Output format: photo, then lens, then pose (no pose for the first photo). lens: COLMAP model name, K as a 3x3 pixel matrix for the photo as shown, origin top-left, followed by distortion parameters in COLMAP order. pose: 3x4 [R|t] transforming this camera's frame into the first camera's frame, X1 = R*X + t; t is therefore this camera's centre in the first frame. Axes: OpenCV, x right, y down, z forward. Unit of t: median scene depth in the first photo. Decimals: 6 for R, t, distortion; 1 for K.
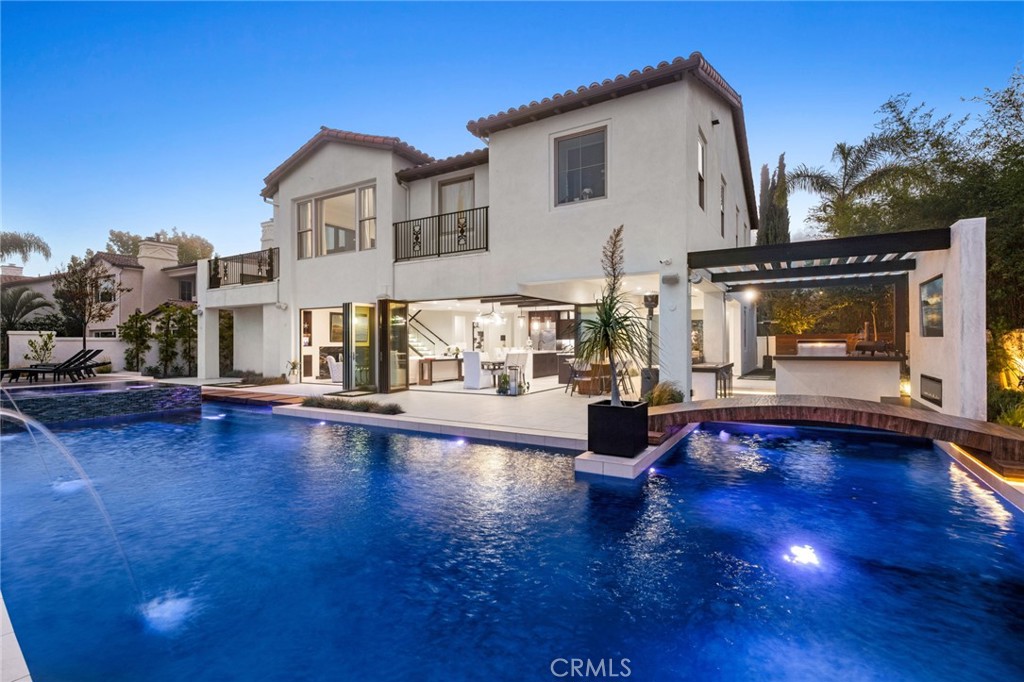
lens RADIAL K [[477.6, 0, 514.1], [0, 477.6, 342.5], [0, 0, 1]] dist [0.004662, -0.000441]
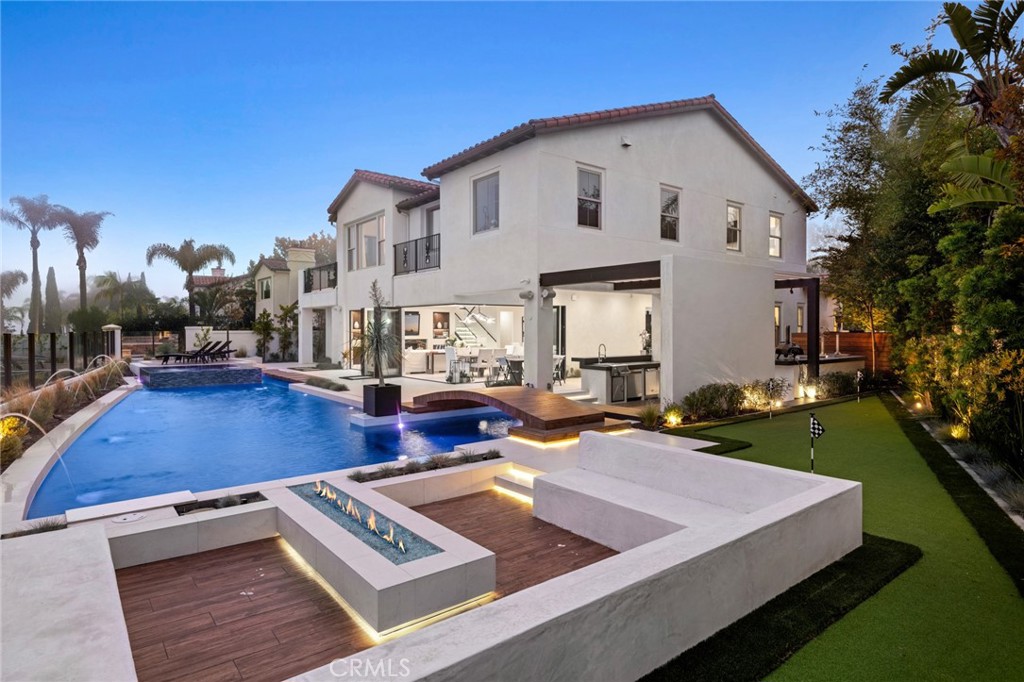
lens RADIAL K [[567.5, 0, 511.5], [0, 567.5, 337.6], [0, 0, 1]] dist [0.001629, 0.000161]
pose [[0.931806, 0.011769, -0.362766, 0.522440], [-0.005503, 0.999817, 0.018302, -0.029814], [0.362915, -0.015058, 0.931701, -0.258118]]
